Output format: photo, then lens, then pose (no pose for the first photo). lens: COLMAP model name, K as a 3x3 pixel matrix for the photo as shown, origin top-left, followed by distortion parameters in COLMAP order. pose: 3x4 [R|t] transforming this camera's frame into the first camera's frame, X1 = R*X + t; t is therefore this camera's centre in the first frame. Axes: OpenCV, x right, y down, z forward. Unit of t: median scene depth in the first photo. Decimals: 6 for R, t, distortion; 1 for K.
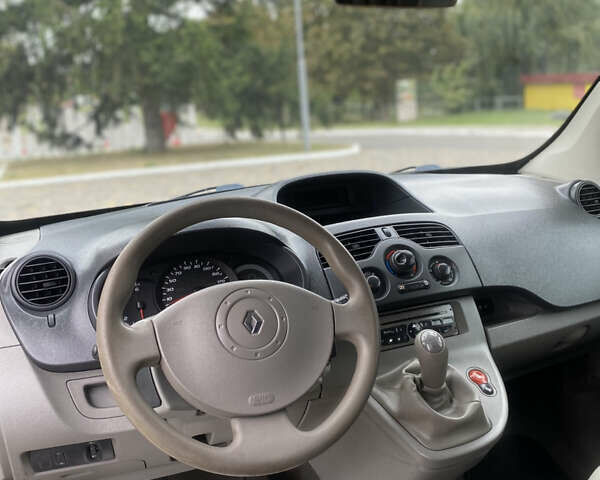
lens RADIAL K [[618.8, 0, 309.6], [0, 618.8, 230.4], [0, 0, 1]] dist [0.137552, -0.354027]
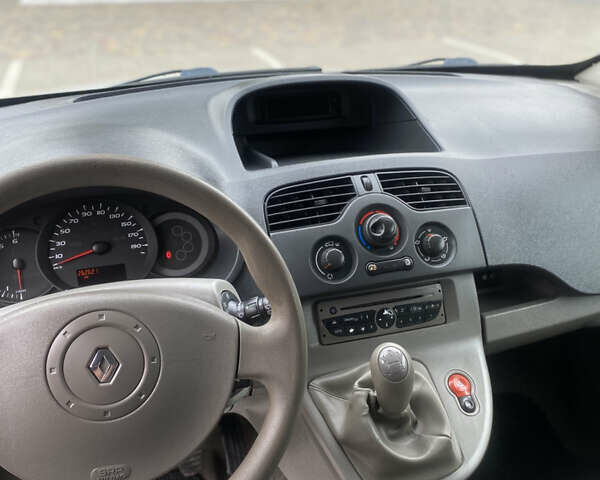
lens RADIAL K [[618.8, 0, 309.6], [0, 618.8, 230.4], [0, 0, 1]] dist [0.137552, -0.354027]
pose [[0.993522, 0.099879, -0.054202, 0.106038], [-0.083086, 0.963854, 0.253144, -0.127796], [0.077527, -0.247000, 0.965909, 0.282494]]
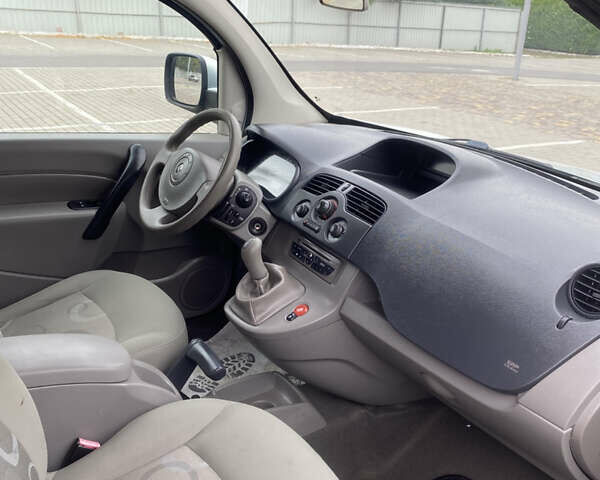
lens RADIAL K [[618.8, 0, 309.6], [0, 618.8, 230.4], [0, 0, 1]] dist [0.137552, -0.354027]
pose [[0.161207, 0.402240, -0.901230, 1.326295], [-0.278305, 0.894642, 0.349517, -0.351169], [0.946868, 0.194472, 0.256168, 0.648379]]
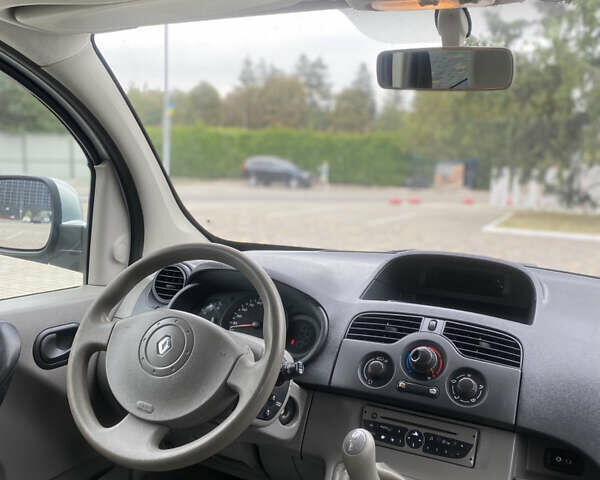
lens RADIAL K [[618.8, 0, 309.6], [0, 618.8, 230.4], [0, 0, 1]] dist [0.137552, -0.354027]
pose [[0.669616, 0.167352, -0.723607, 0.664282], [-0.229341, 0.973261, 0.012862, -0.106739], [0.706411, 0.157340, 0.690092, 0.227422]]
